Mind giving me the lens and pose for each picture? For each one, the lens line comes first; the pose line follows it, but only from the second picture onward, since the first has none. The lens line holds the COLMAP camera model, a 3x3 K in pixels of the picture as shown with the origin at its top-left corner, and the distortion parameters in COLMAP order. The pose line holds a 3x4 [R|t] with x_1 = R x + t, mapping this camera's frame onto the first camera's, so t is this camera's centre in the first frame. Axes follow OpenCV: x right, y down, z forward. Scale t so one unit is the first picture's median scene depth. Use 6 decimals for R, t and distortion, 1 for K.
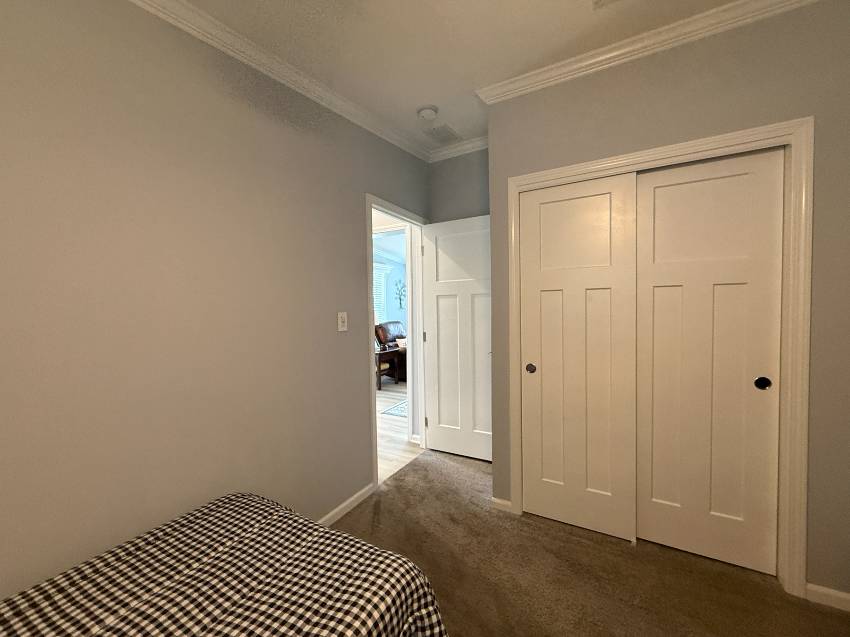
lens RADIAL K [[340.5, 0, 423.2], [0, 340.5, 320.1], [0, 0, 1]] dist [0.001968, 0.000613]
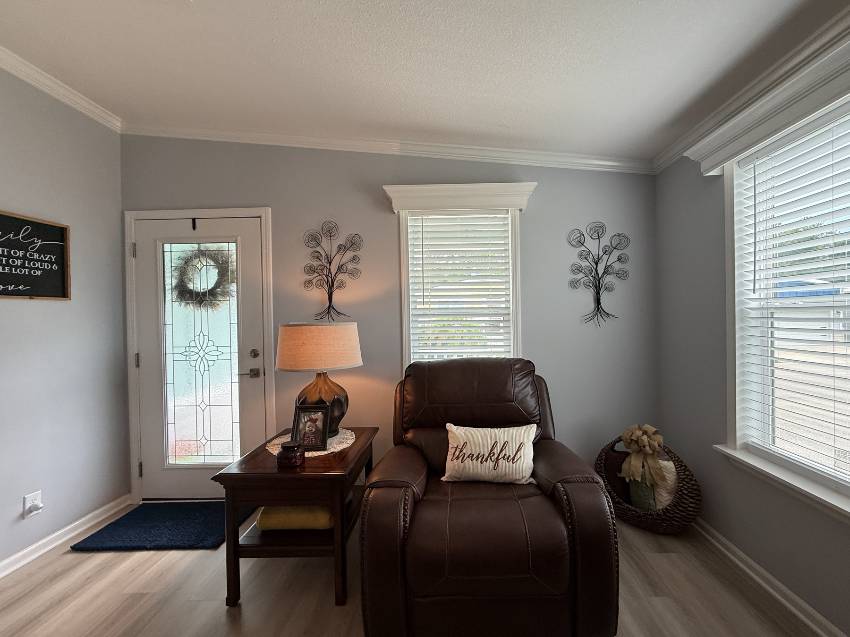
lens RADIAL K [[340.5, 0, 423.2], [0, 340.5, 323.4], [0, 0, 1]] dist [0.001968, 0.000613]
pose [[0.483699, 0.016239, -0.875084, 0.153638], [-0.024705, 0.999683, 0.004896, -0.028978], [0.874886, 0.019251, 0.483946, 0.827310]]
